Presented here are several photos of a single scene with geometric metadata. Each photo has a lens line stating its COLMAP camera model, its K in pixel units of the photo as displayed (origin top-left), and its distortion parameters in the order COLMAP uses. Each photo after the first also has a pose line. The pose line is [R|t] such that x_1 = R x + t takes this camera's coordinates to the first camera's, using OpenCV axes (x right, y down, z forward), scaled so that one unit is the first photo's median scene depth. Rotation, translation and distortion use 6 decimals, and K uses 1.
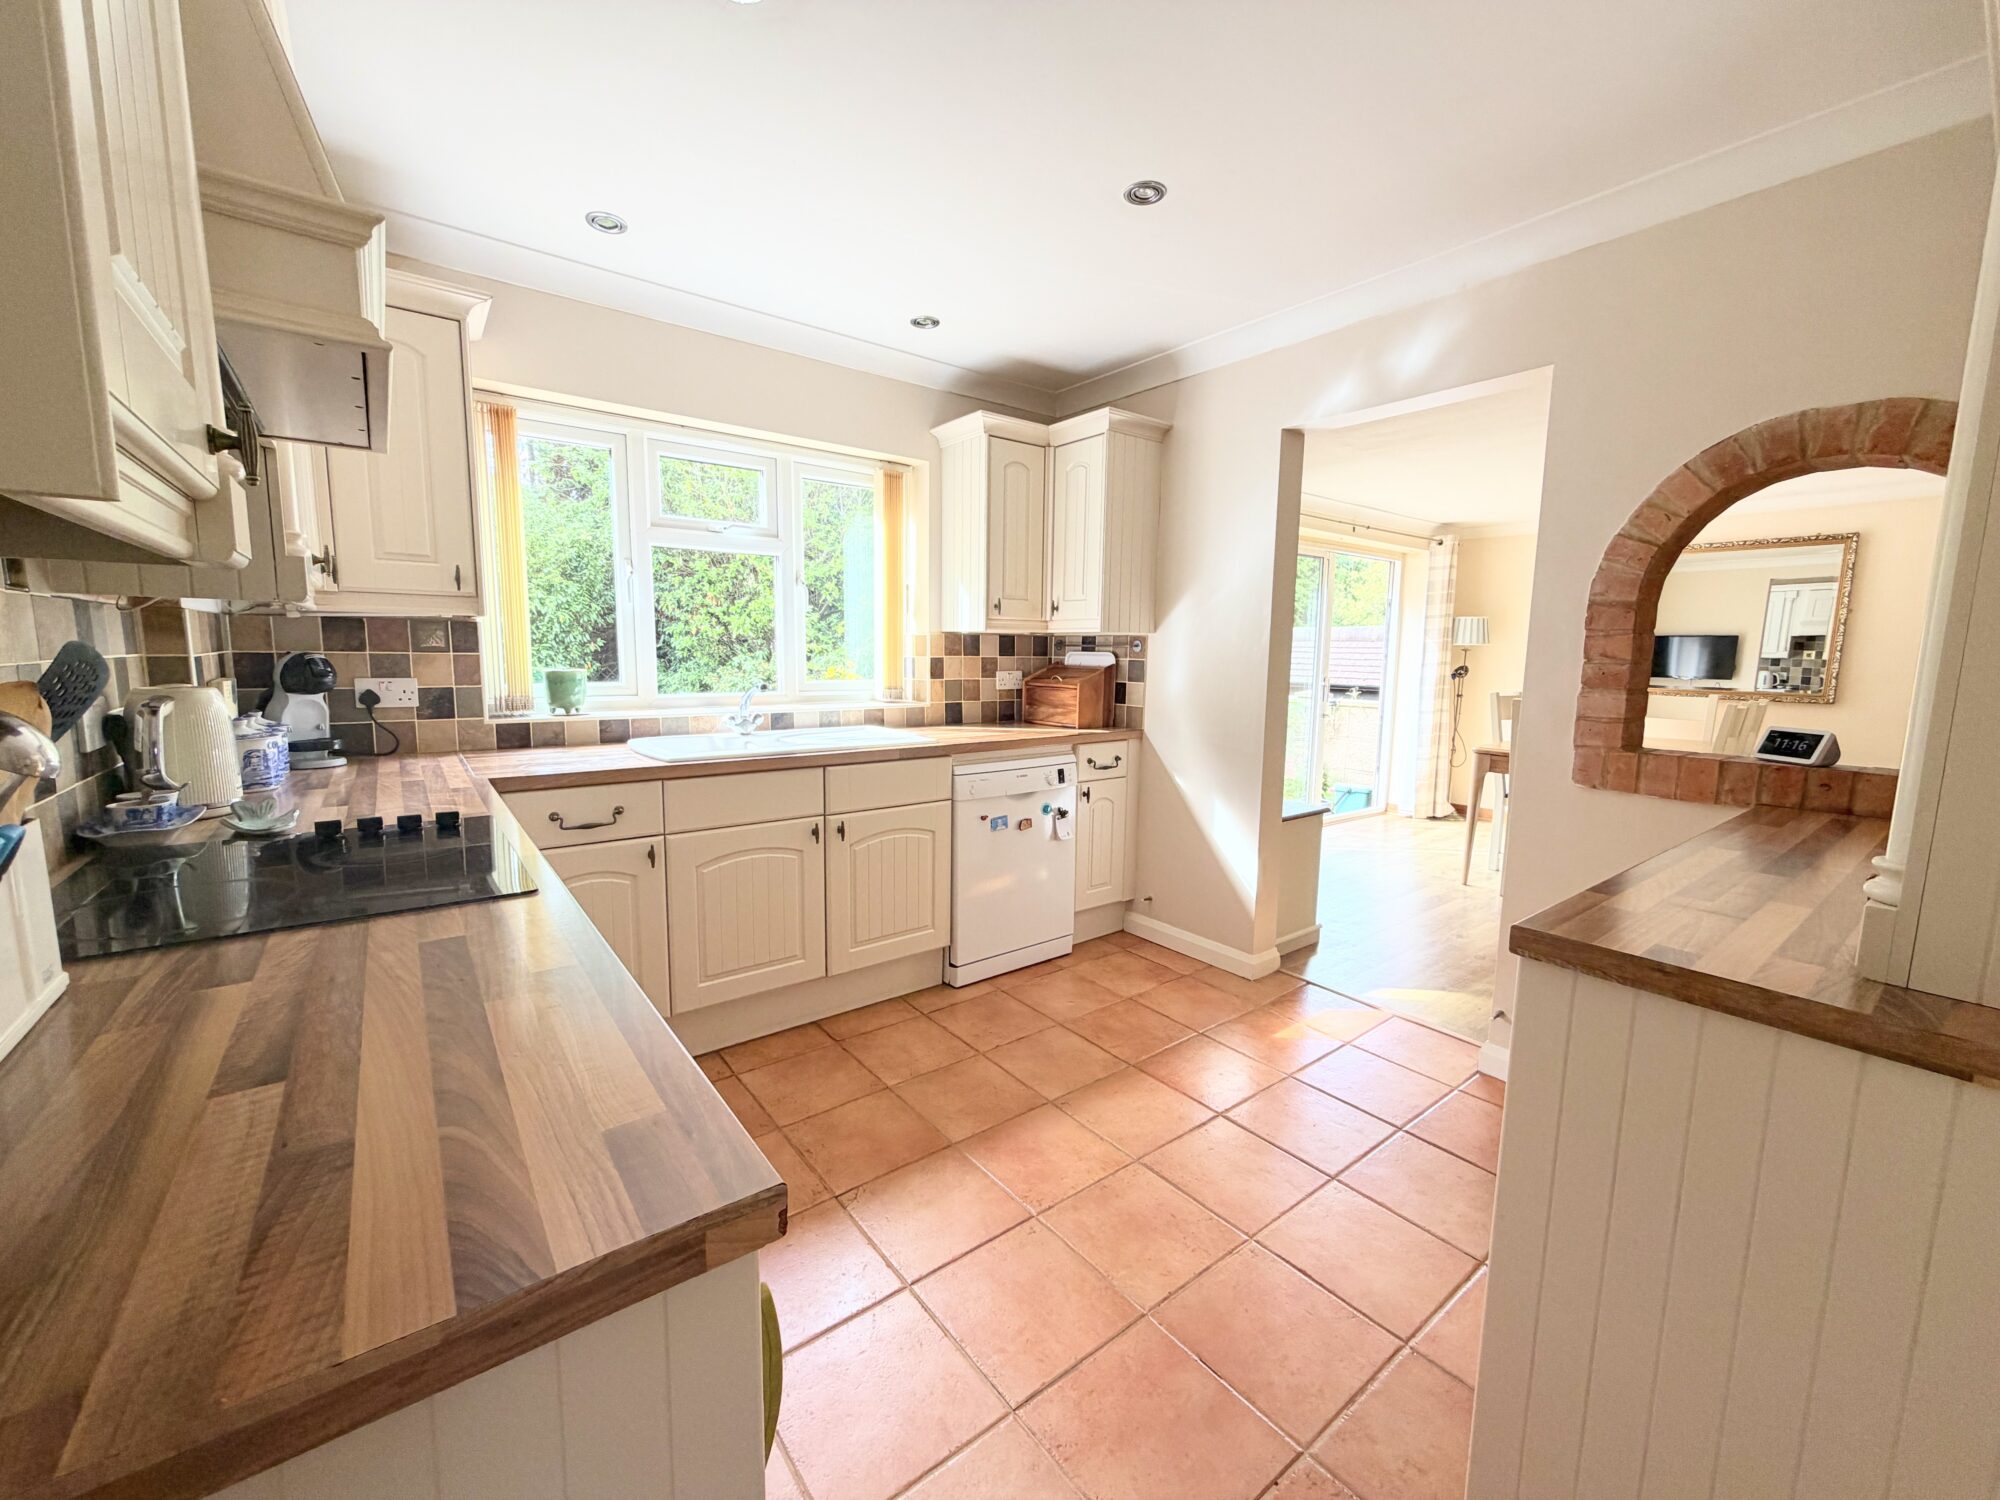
lens RADIAL K [[800.5, 0, 997.8], [0, 800.5, 748.9], [0, 0, 1]] dist [0.001973, 0.000279]
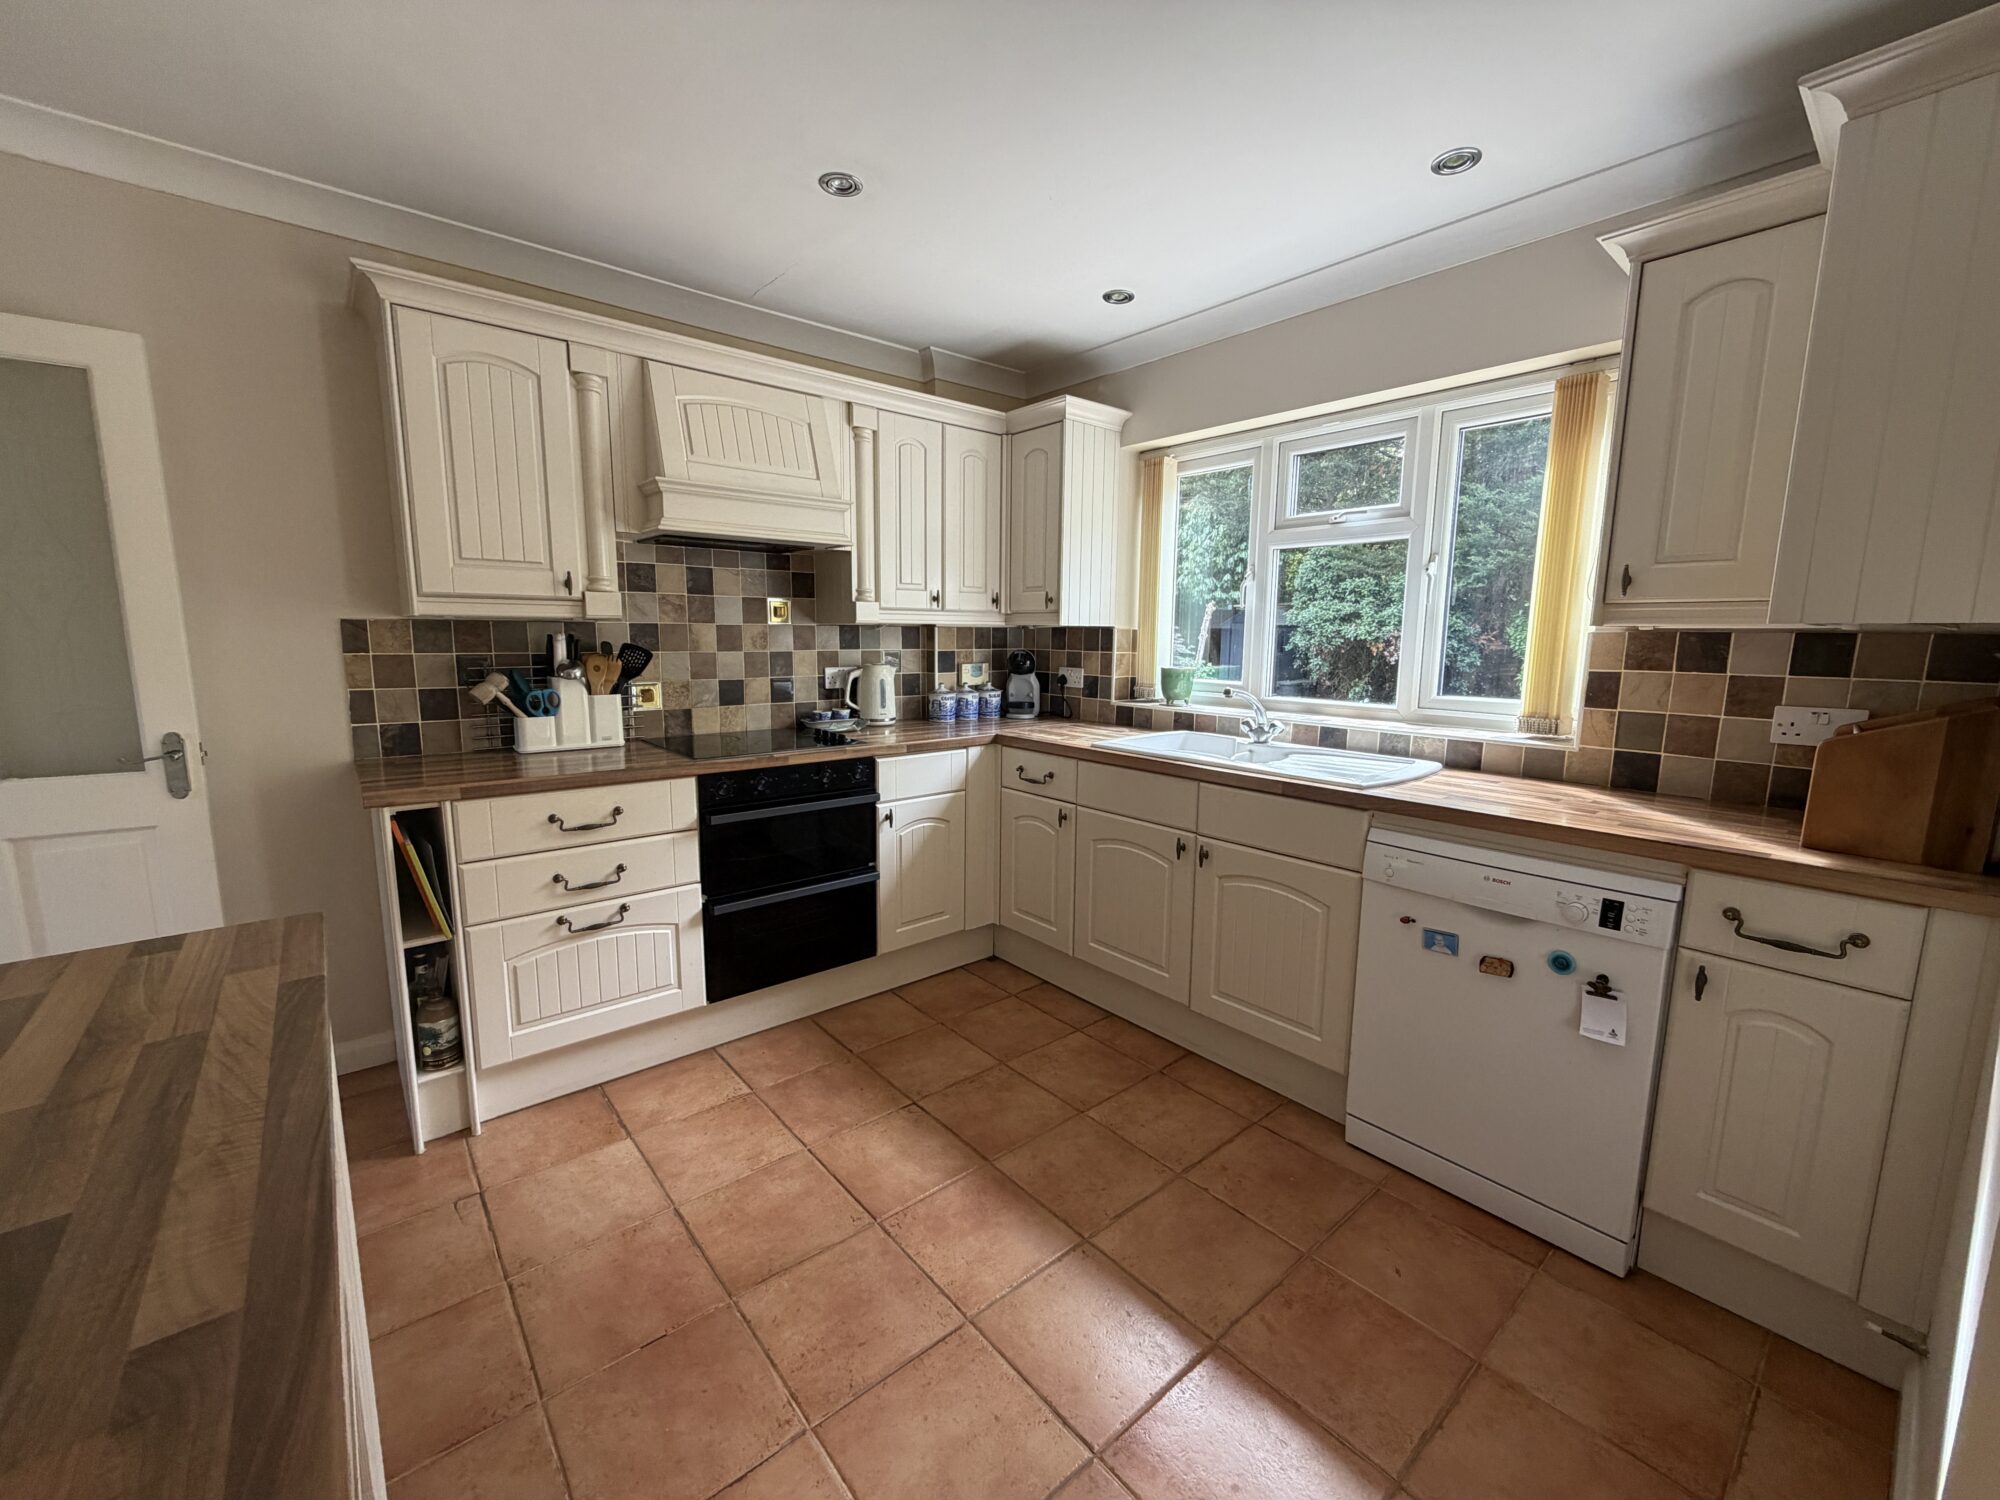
lens RADIAL K [[800.5, 0, 989.5], [0, 800.5, 750.7], [0, 0, 1]] dist [0.001973, 0.000279]
pose [[0.041944, 0.134463, -0.990030, 0.563602], [-0.135946, 0.982455, 0.127675, -0.080283], [0.989828, 0.129235, 0.059488, 0.590691]]
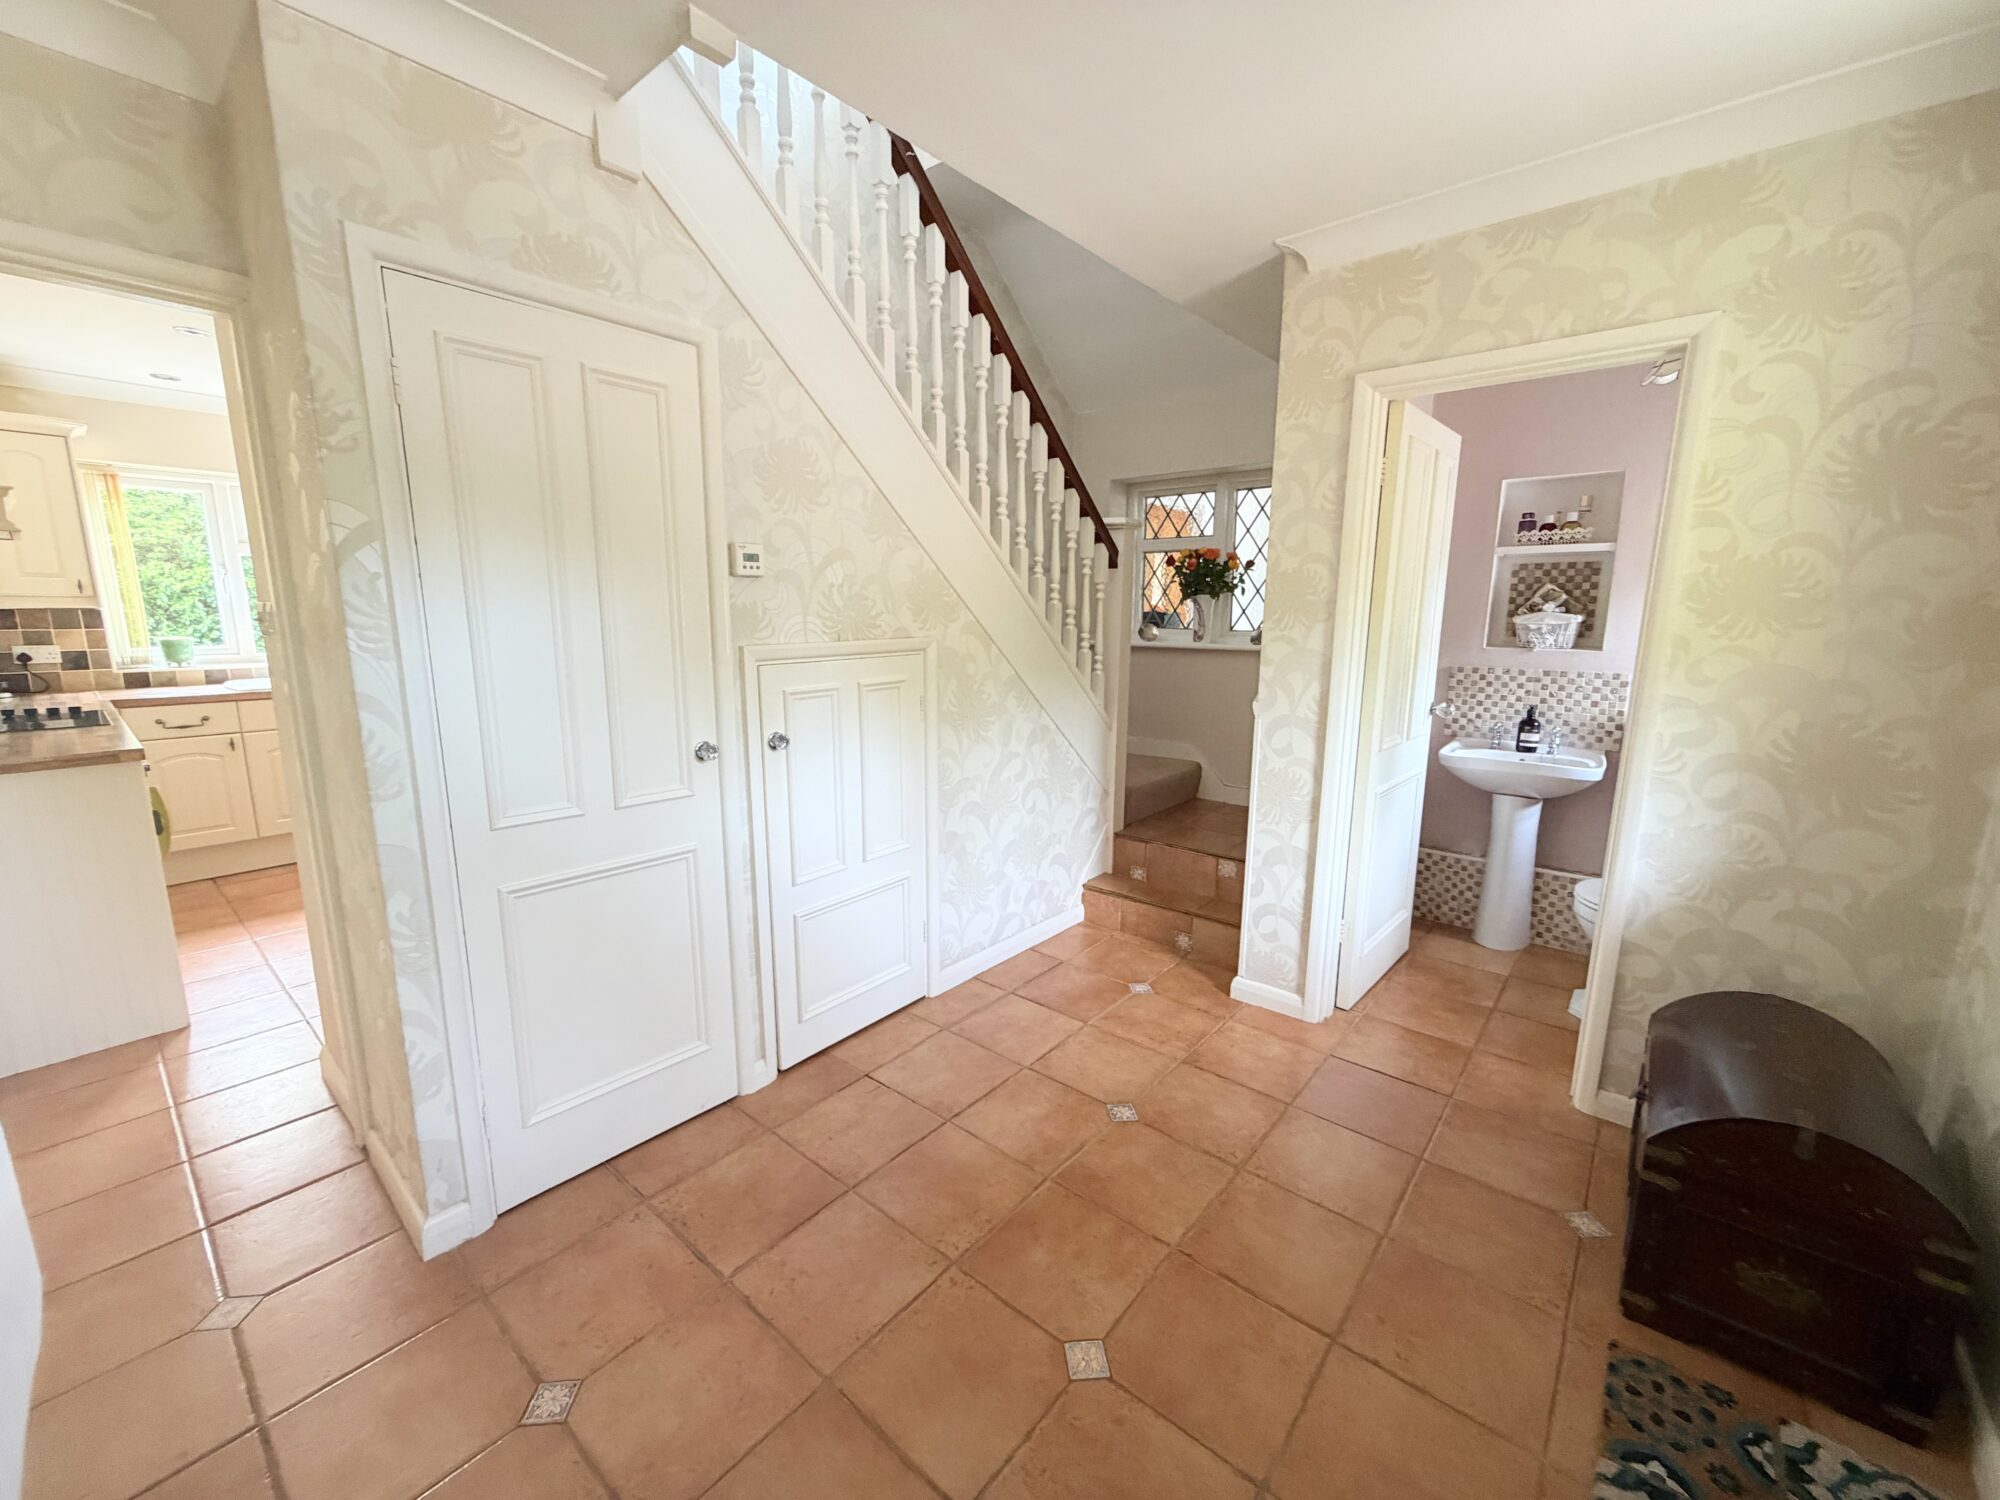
lens RADIAL K [[800.5, 0, 997.5], [0, 800.5, 747.6], [0, 0, 1]] dist [0.001973, 0.000279]
pose [[0.976390, -0.046777, 0.210891, 0.615436], [0.035354, 0.997713, 0.057616, 0.072607], [-0.213104, -0.048799, 0.975810, -0.791999]]
